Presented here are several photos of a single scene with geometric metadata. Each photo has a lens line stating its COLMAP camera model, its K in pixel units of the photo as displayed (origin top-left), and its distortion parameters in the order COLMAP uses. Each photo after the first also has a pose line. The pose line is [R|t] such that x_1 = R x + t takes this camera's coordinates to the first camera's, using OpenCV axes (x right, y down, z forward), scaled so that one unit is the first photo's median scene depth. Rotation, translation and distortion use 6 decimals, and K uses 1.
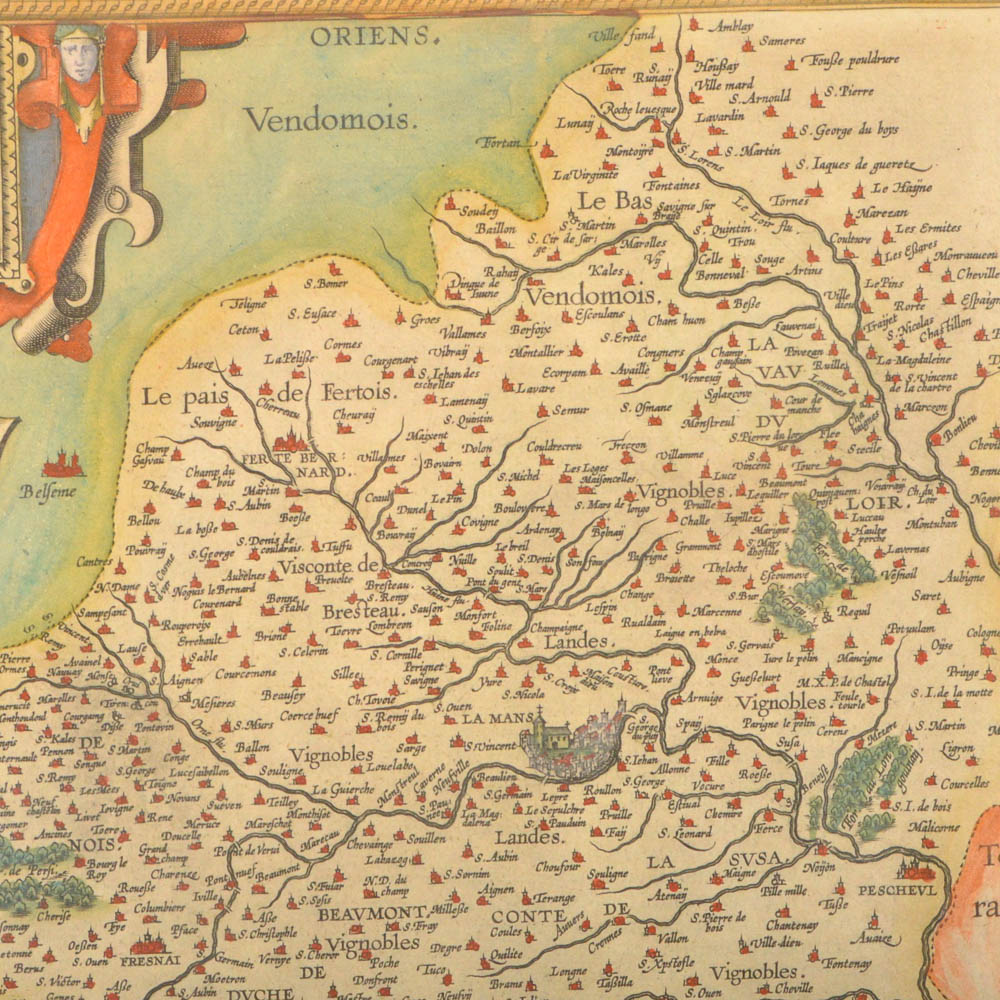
lens RADIAL K [[3162.3, 0, 502.3], [0, 3162.3, 499.1], [0, 0, 1]] dist [0.006673, 0.000000]
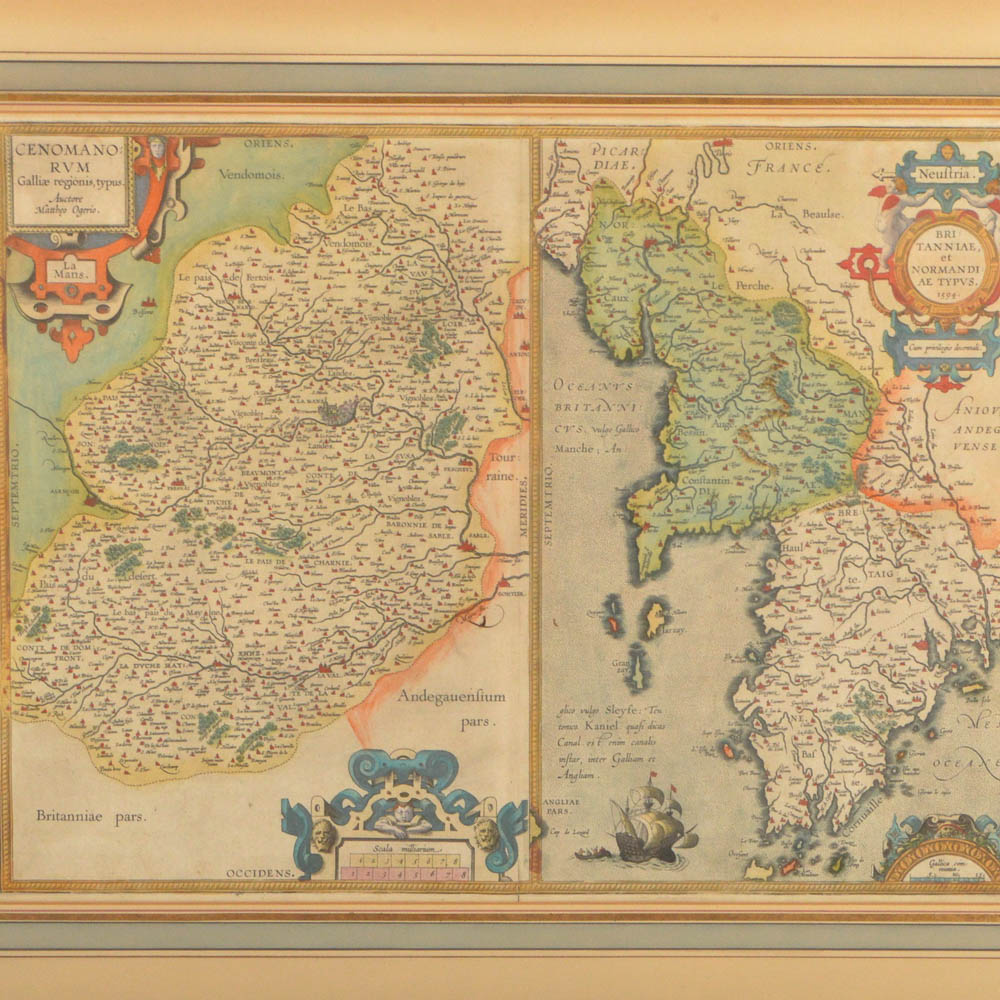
lens RADIAL K [[3162.3, 0, 546.2], [0, 3162.3, 533.2], [0, 0, 1]] dist [0.006673, 0.000000]
pose [[0.999641, 0.024781, 0.010194, 0.173873], [-0.025471, 0.996911, 0.074299, -0.023230], [-0.008322, -0.074532, 0.997184, -1.677864]]
